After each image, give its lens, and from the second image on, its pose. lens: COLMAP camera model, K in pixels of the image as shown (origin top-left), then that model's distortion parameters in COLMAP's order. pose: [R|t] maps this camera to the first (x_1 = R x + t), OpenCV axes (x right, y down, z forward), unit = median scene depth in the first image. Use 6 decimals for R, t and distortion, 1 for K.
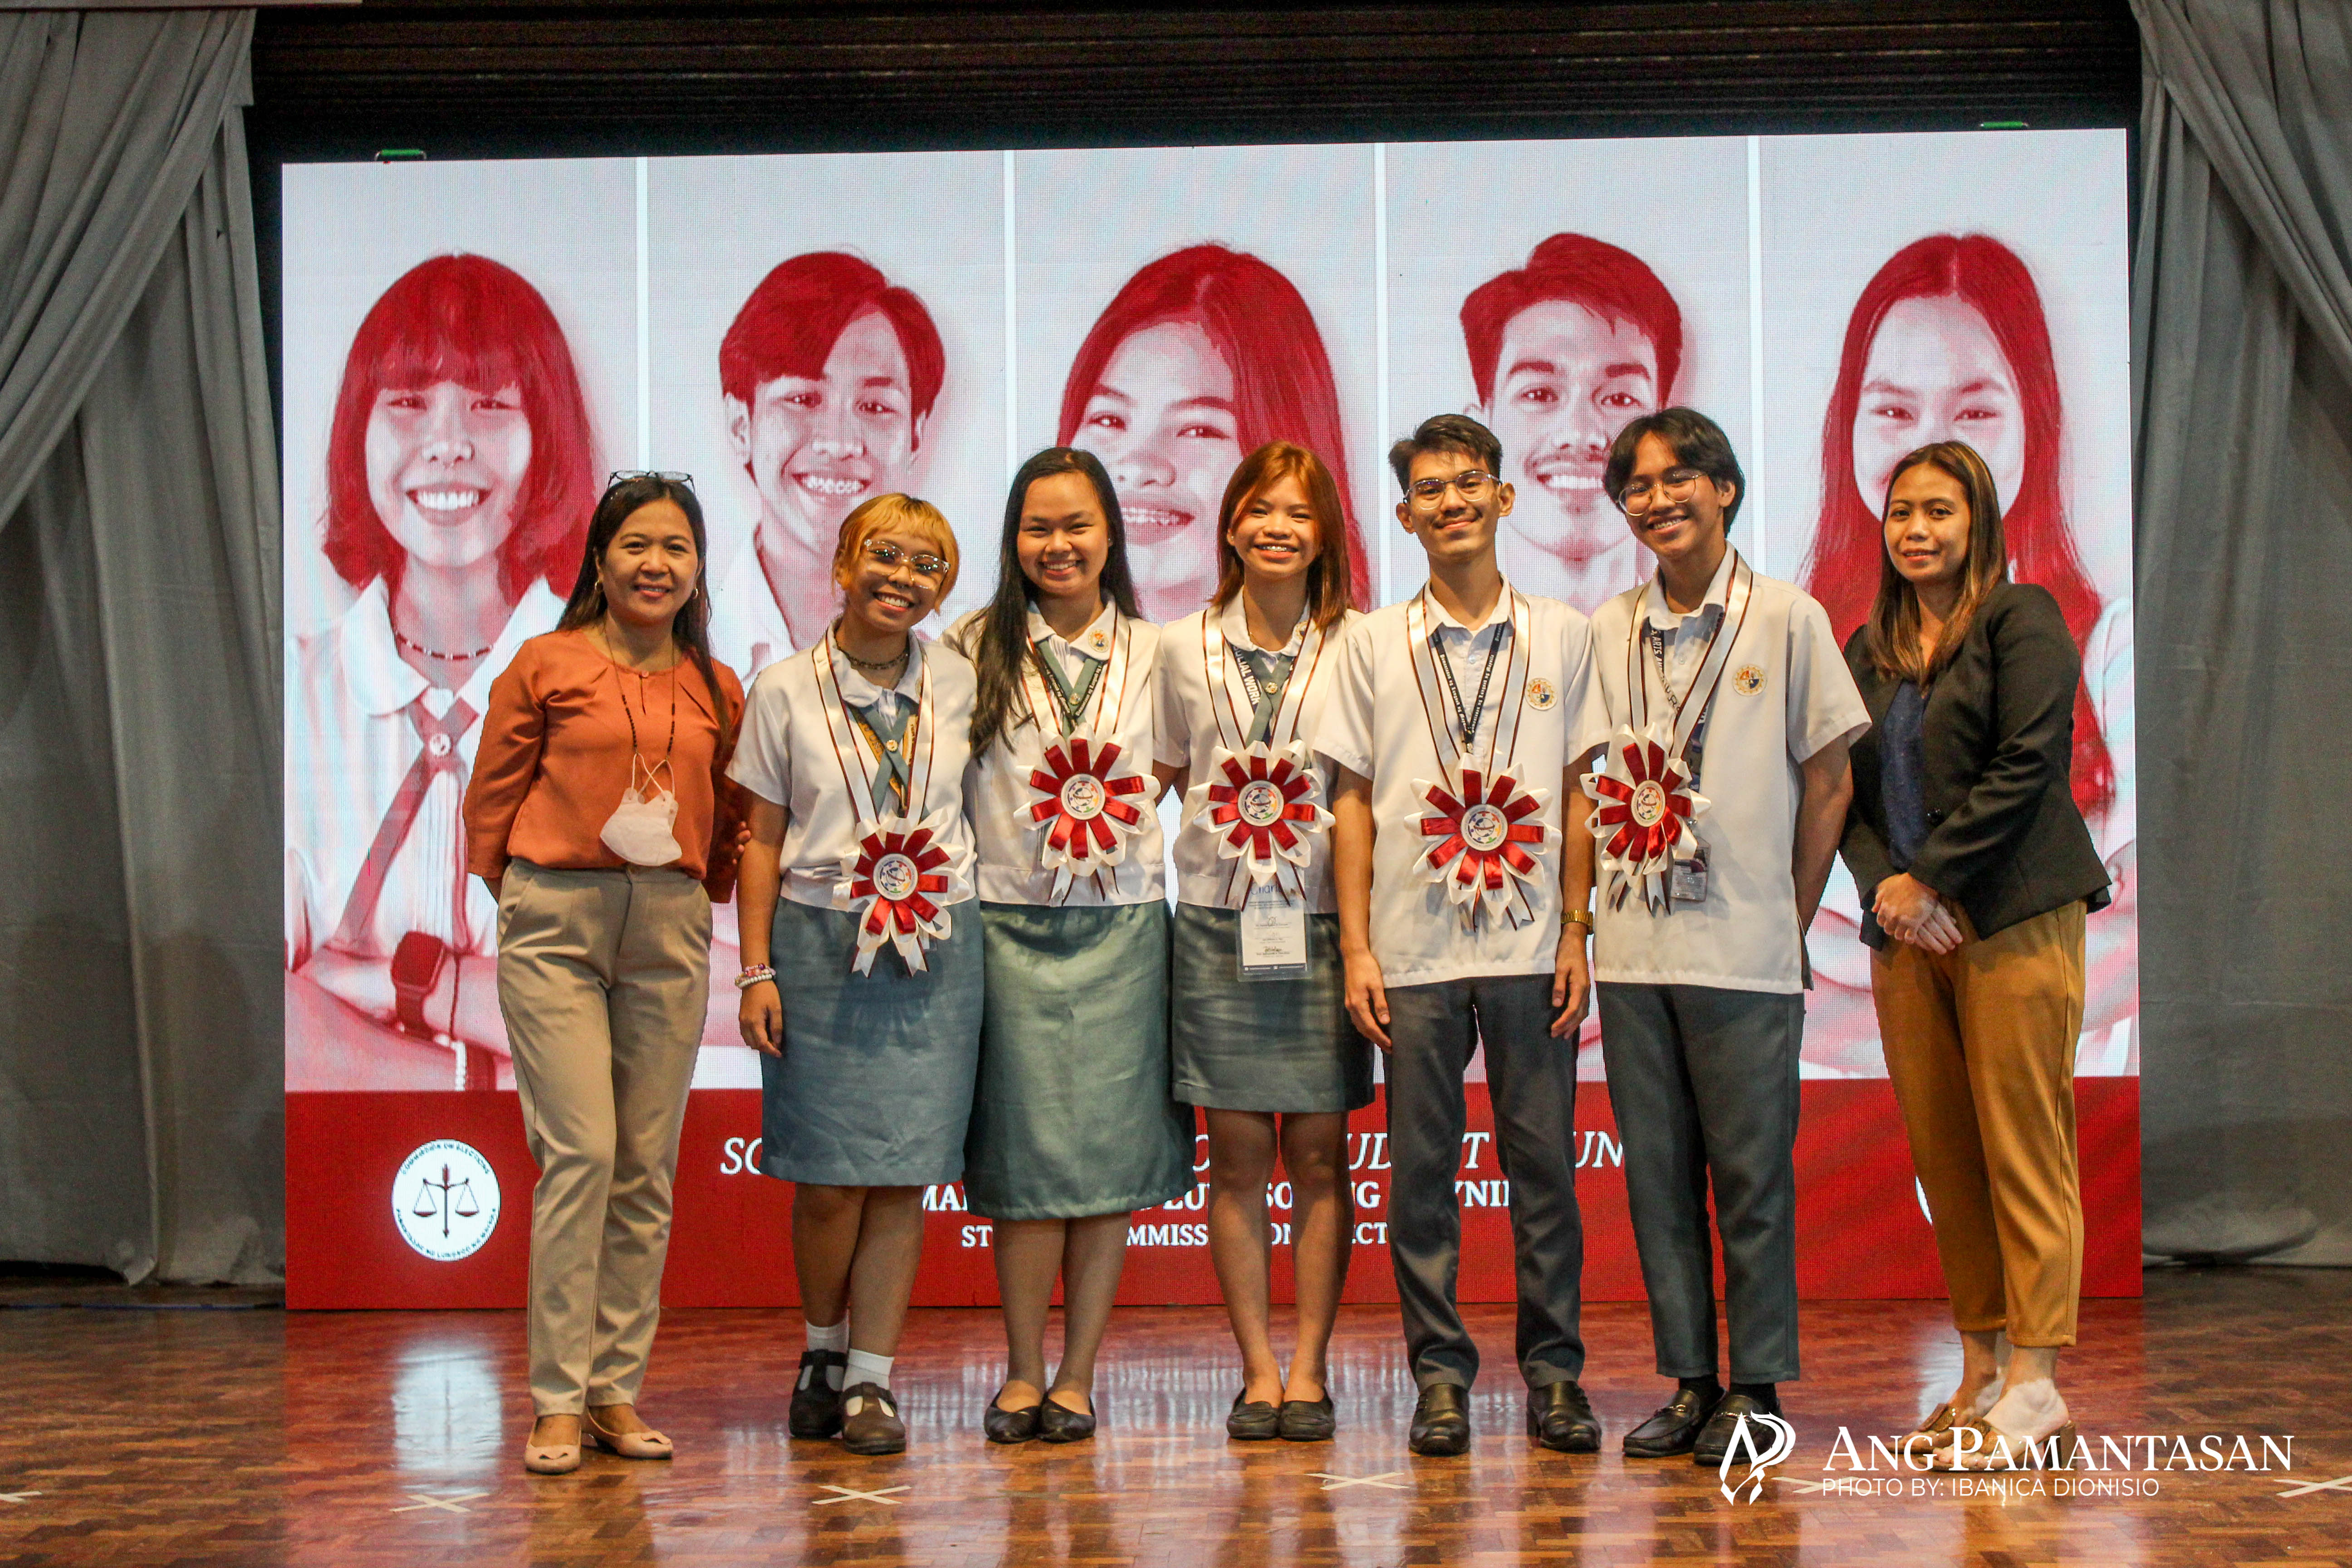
lens RADIAL K [[4147.9, 0, 1172.1], [0, 4147.9, 801.2], [0, 0, 1]] dist [0.049028, 0.000000]
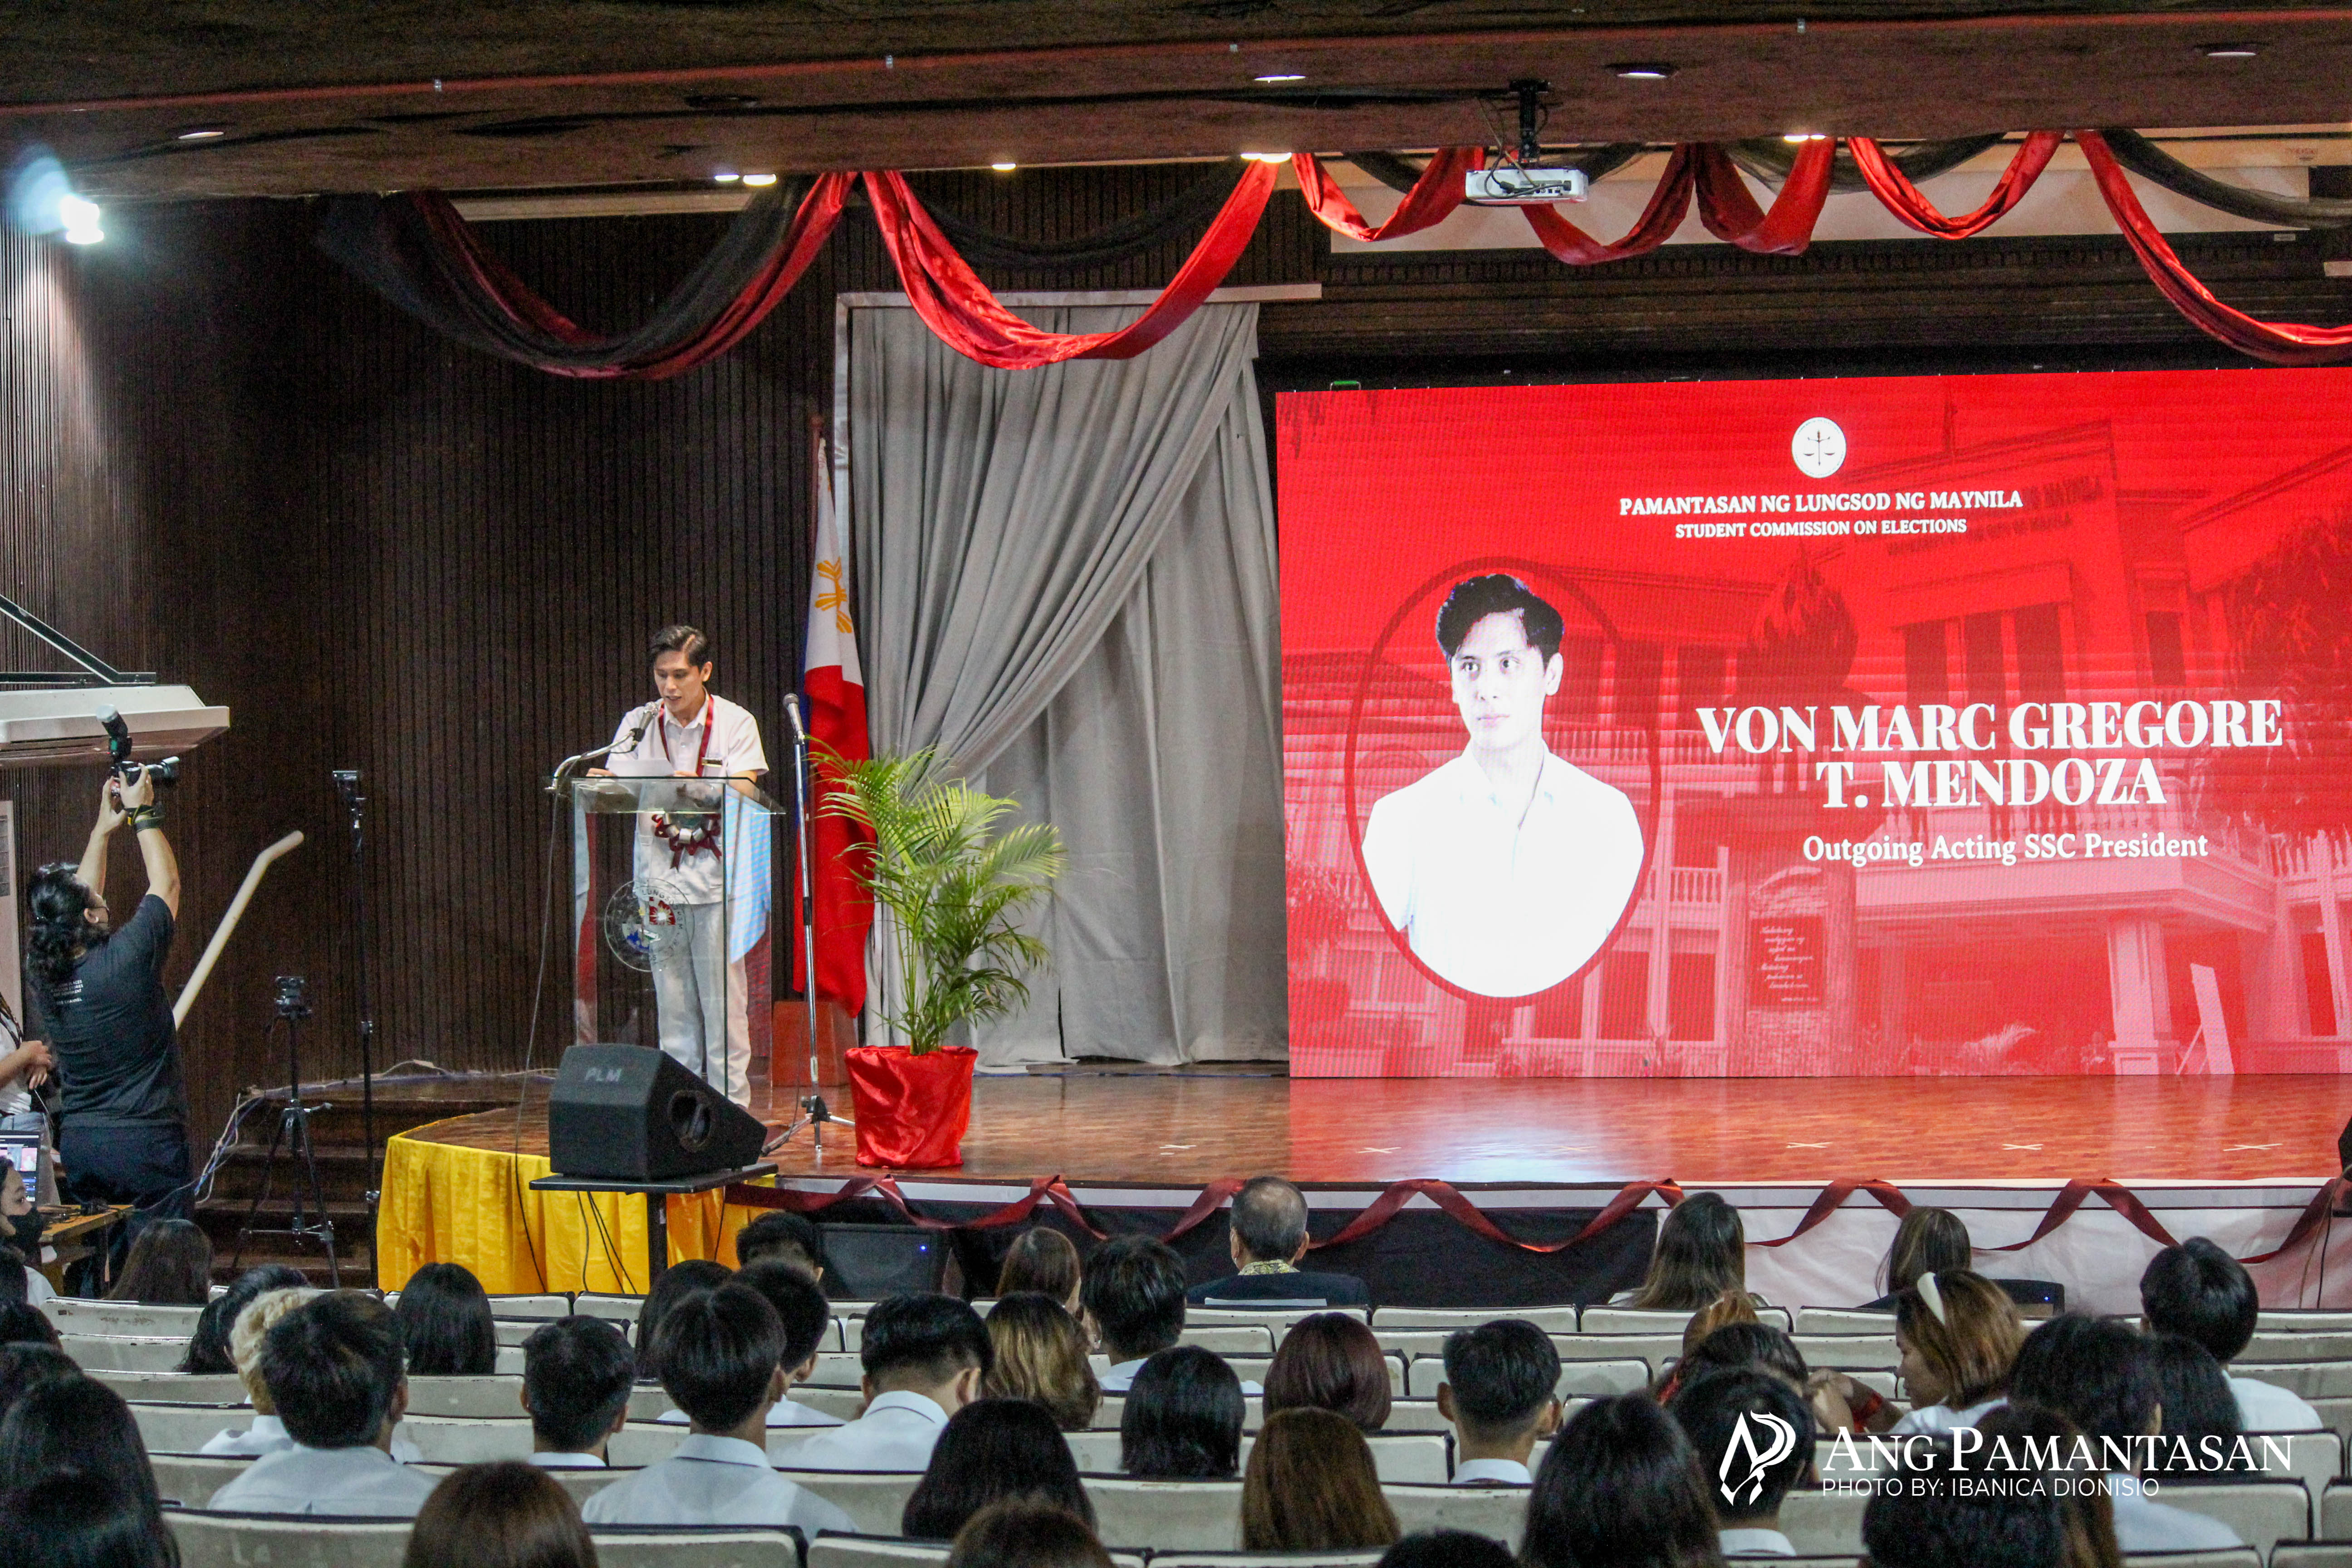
lens RADIAL K [[7410.6, 0, 1173.6], [0, 7410.6, 796.0], [0, 0, 1]] dist [-0.369796, 0.000000]
pose [[0.976571, -0.002966, -0.215174, 0.410354], [0.016785, 0.997909, 0.062422, -0.190685], [0.214539, -0.064571, 0.974579, -2.041568]]
